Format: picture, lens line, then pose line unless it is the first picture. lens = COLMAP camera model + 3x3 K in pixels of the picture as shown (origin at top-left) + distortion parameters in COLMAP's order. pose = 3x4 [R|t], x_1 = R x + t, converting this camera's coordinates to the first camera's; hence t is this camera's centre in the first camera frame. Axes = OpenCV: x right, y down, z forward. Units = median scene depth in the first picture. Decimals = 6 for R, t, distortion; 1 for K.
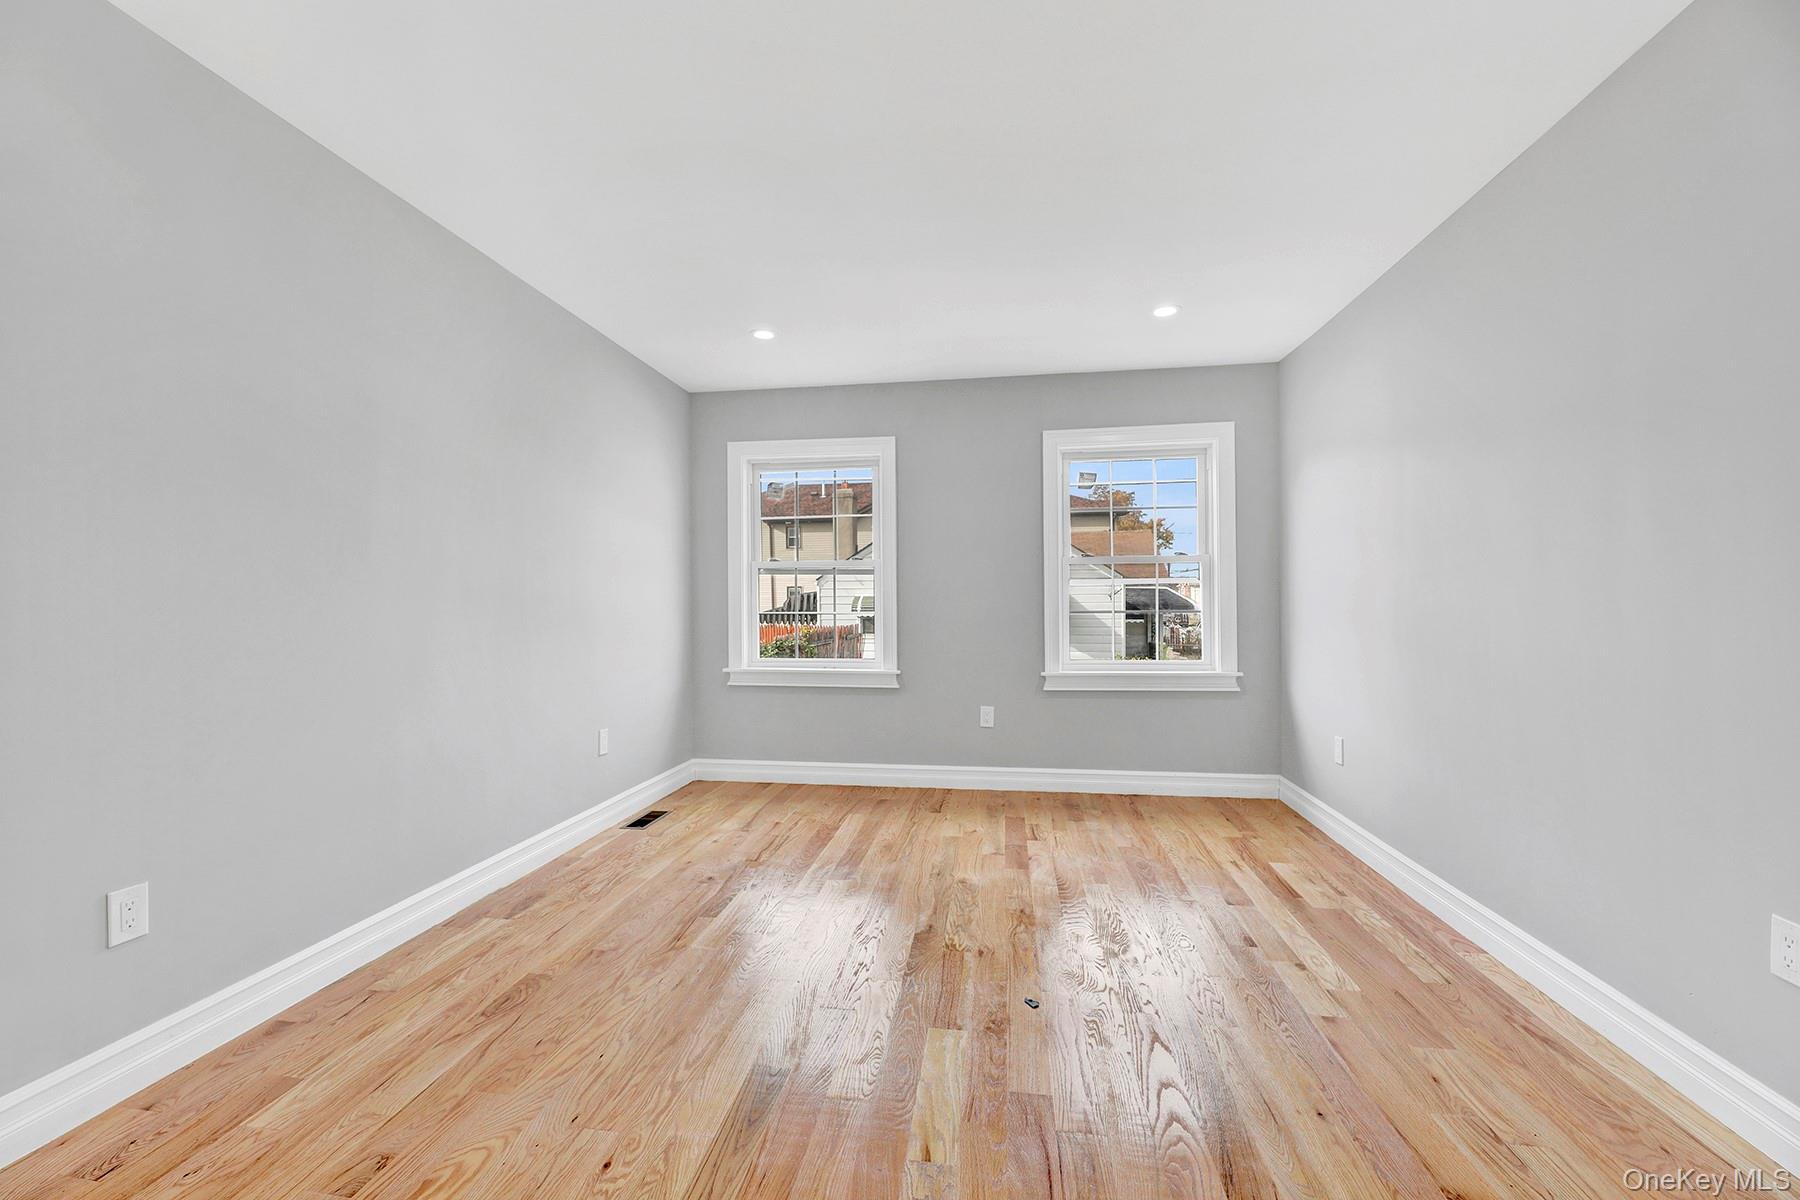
lens RADIAL K [[744.8, 0, 900.0], [0, 744.8, 600.0], [0, 0, 1]] dist [-0.008063, 0.000076]
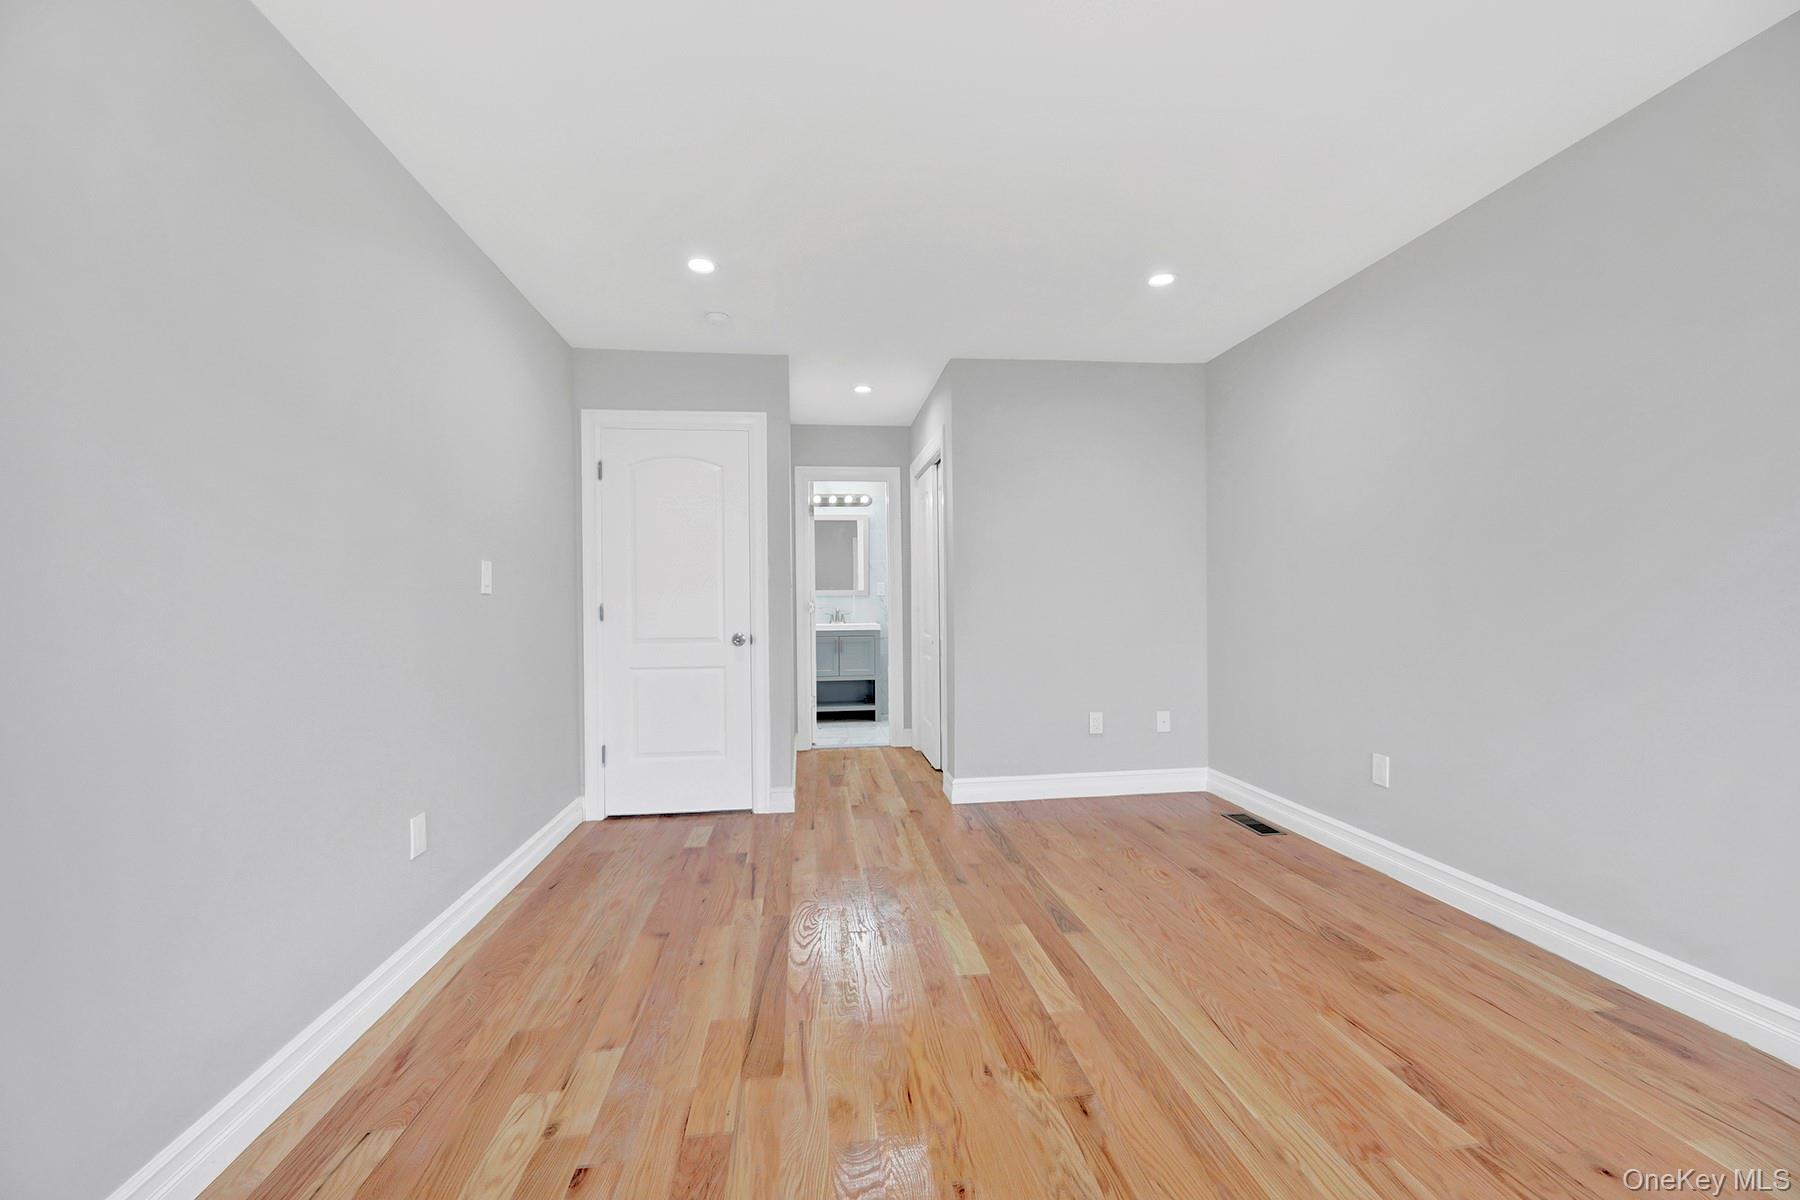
lens RADIAL K [[744.8, 0, 900.0], [0, 744.8, 600.0], [0, 0, 1]] dist [-0.008063, 0.000076]
pose [[-0.964422, 0.014914, -0.263946, 0.423062], [0.017152, 0.999834, -0.006176, 0.001158], [0.263810, -0.010483, -0.964518, 1.873003]]
